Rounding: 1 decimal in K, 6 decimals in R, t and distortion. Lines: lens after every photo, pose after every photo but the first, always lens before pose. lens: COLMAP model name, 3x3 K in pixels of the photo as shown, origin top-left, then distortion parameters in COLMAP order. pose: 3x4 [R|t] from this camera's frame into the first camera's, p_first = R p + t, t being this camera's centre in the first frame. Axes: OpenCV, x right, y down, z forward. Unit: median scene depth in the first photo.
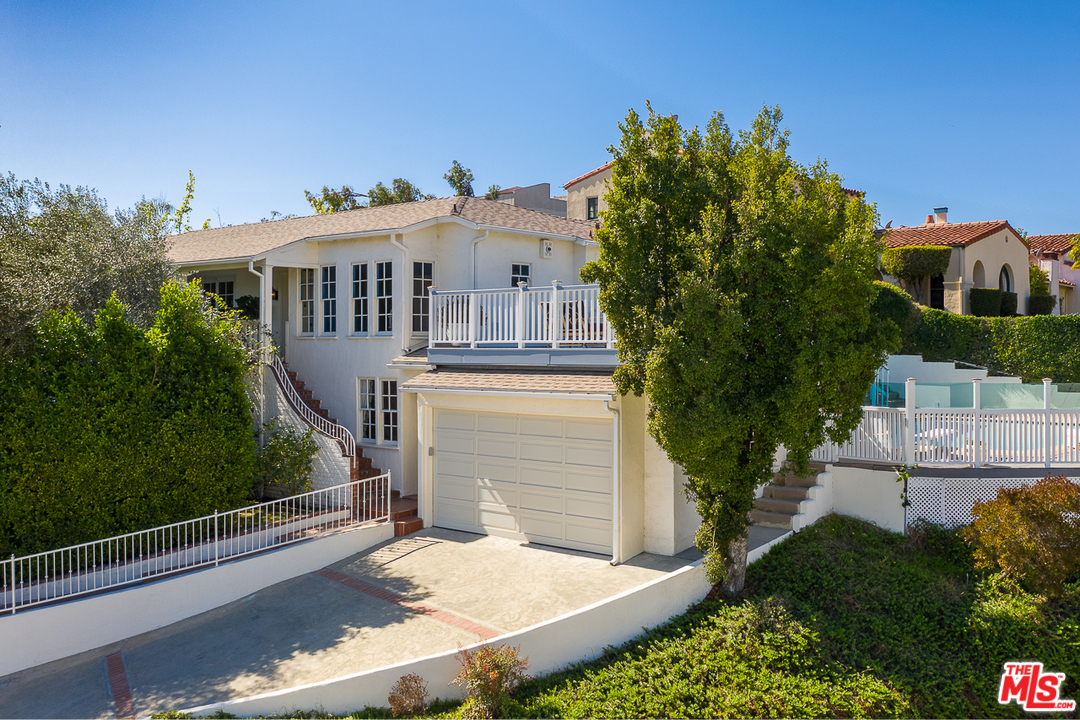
lens RADIAL K [[1069.6, 0, 616.8], [0, 1069.6, 346.5], [0, 0, 1]] dist [-0.011840, 0.007877]
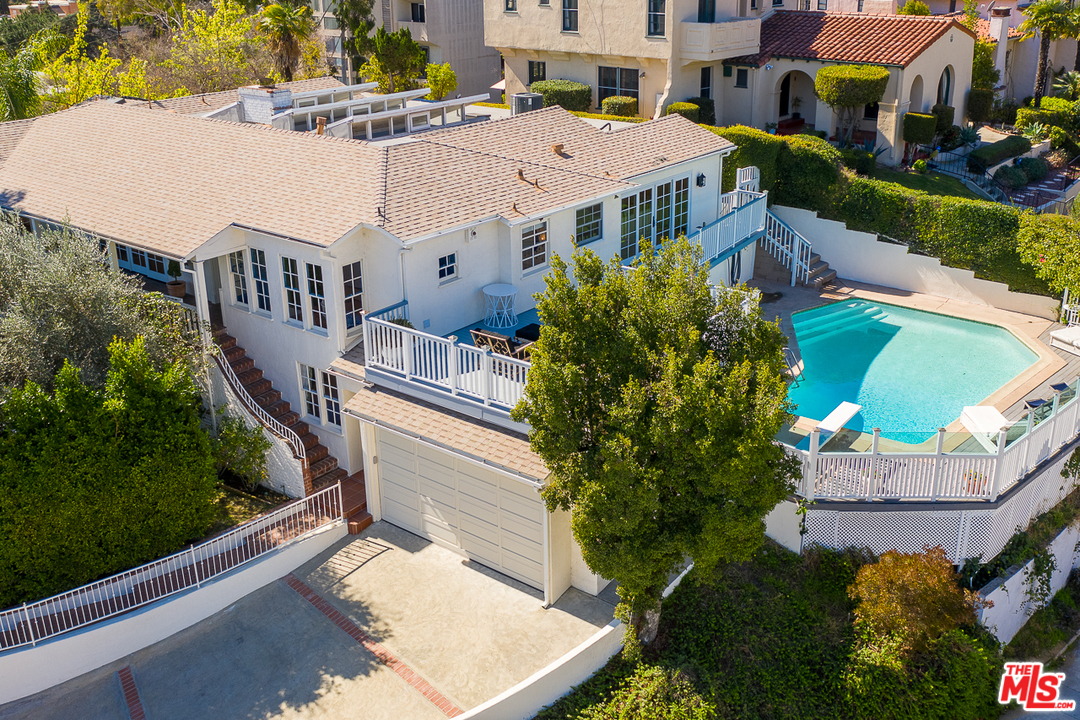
lens RADIAL K [[1105.9, 0, 540.0], [0, 1105.9, 360.0], [0, 0, 1]] dist [-0.004445, -0.009581]
pose [[0.999850, -0.017117, -0.002519, -0.000761], [0.016855, 0.930871, 0.364960, -0.411823], [-0.003902, -0.364948, 0.931020, -0.016159]]
